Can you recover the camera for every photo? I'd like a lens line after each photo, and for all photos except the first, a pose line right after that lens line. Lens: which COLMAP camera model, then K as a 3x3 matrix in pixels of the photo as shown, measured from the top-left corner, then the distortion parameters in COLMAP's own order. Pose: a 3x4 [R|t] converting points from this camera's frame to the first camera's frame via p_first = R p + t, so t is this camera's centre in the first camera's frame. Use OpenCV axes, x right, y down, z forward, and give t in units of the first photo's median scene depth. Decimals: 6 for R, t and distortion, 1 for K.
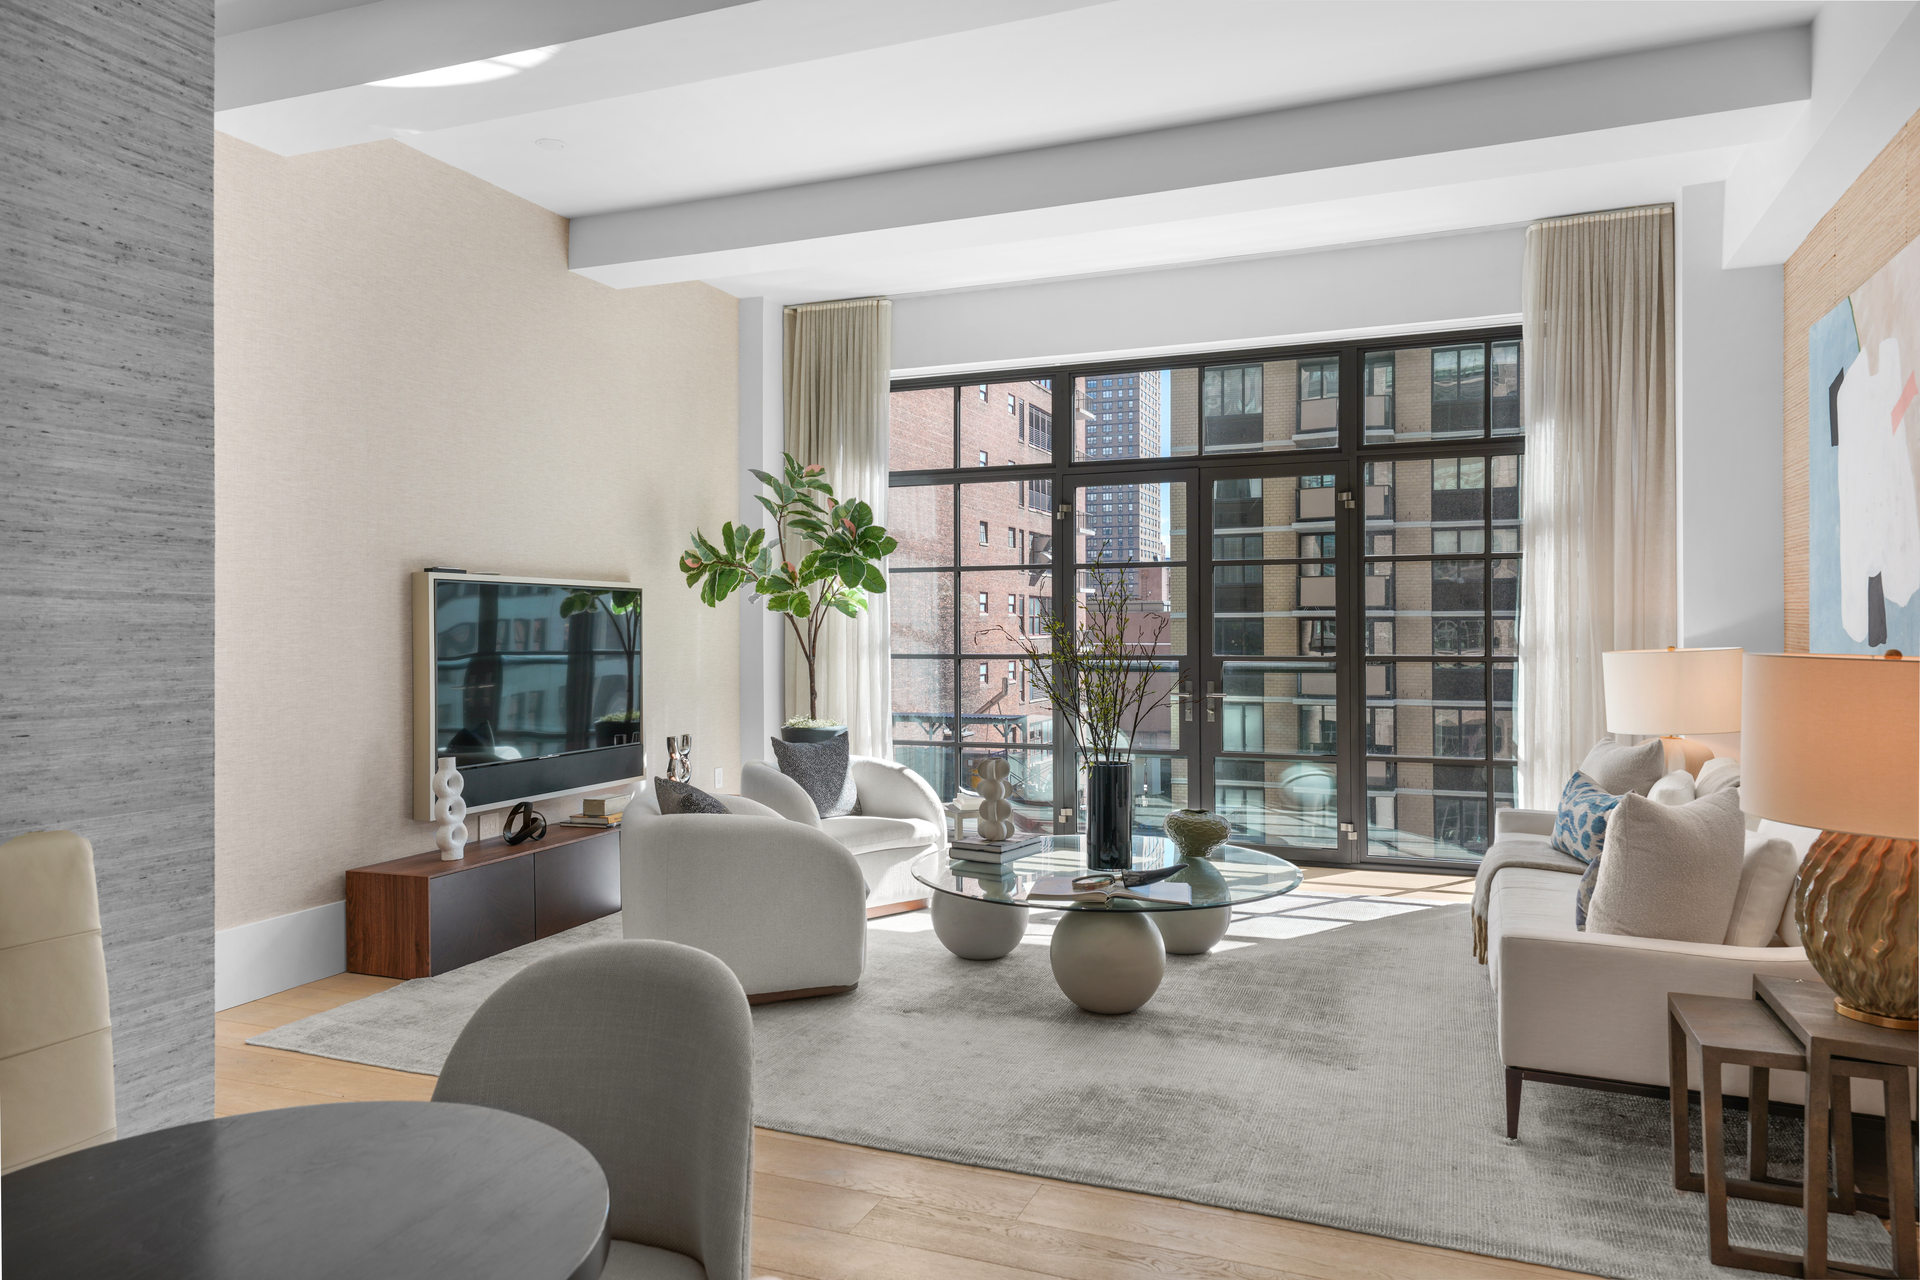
lens RADIAL K [[1292.6, 0, 959.0], [0, 1292.6, 638.5], [0, 0, 1]] dist [0.034783, 0.004564]
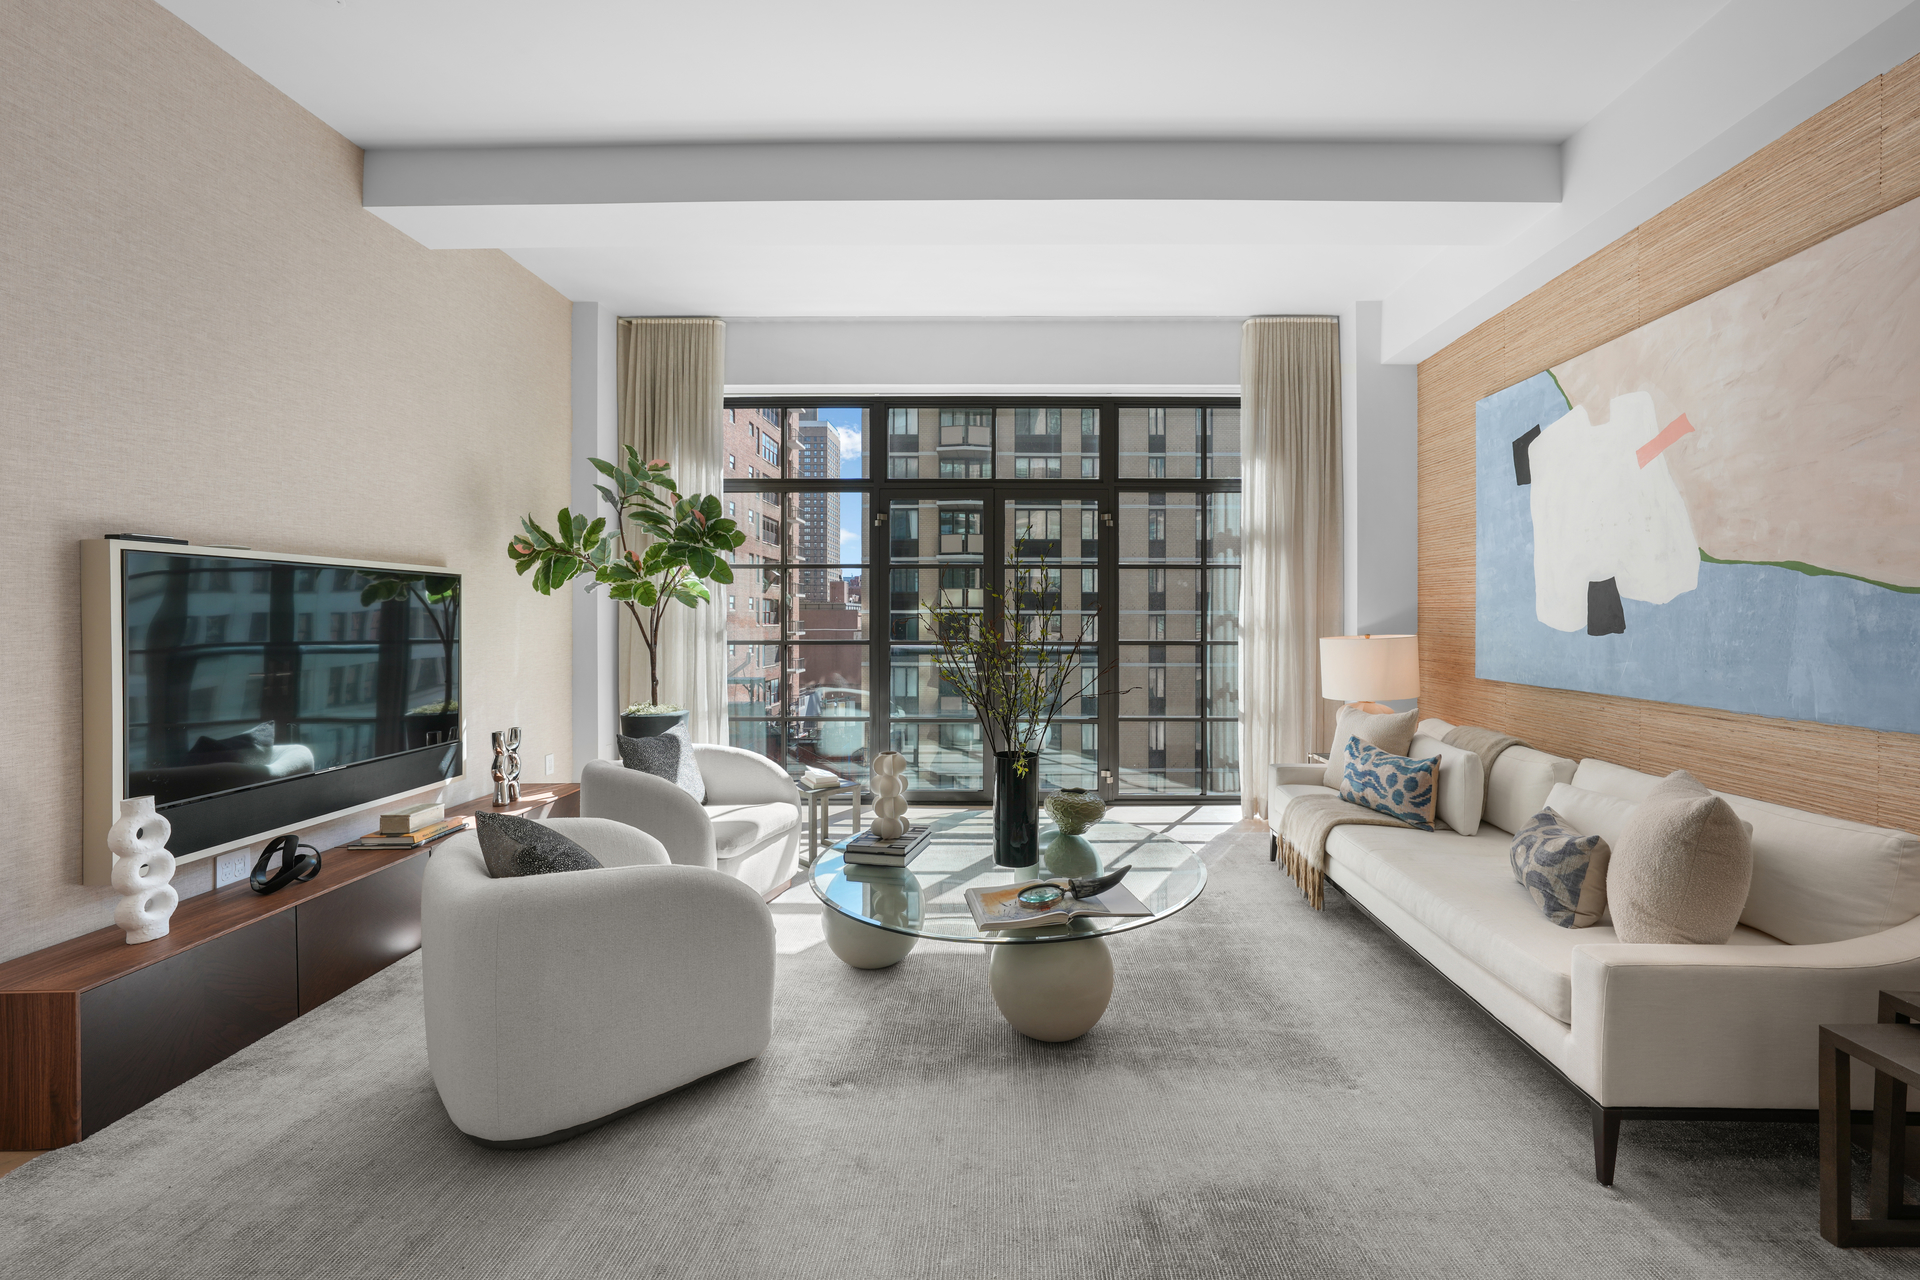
lens RADIAL K [[766.2, 0, 1000.7], [0, 766.2, 626.3], [0, 0, 1]] dist [-0.009685, 0.000891]
pose [[0.932131, -0.000365, 0.362122, -0.081686], [-0.000086, 0.999999, 0.001230, -0.002253], [-0.362122, -0.001177, 0.932130, 0.351693]]
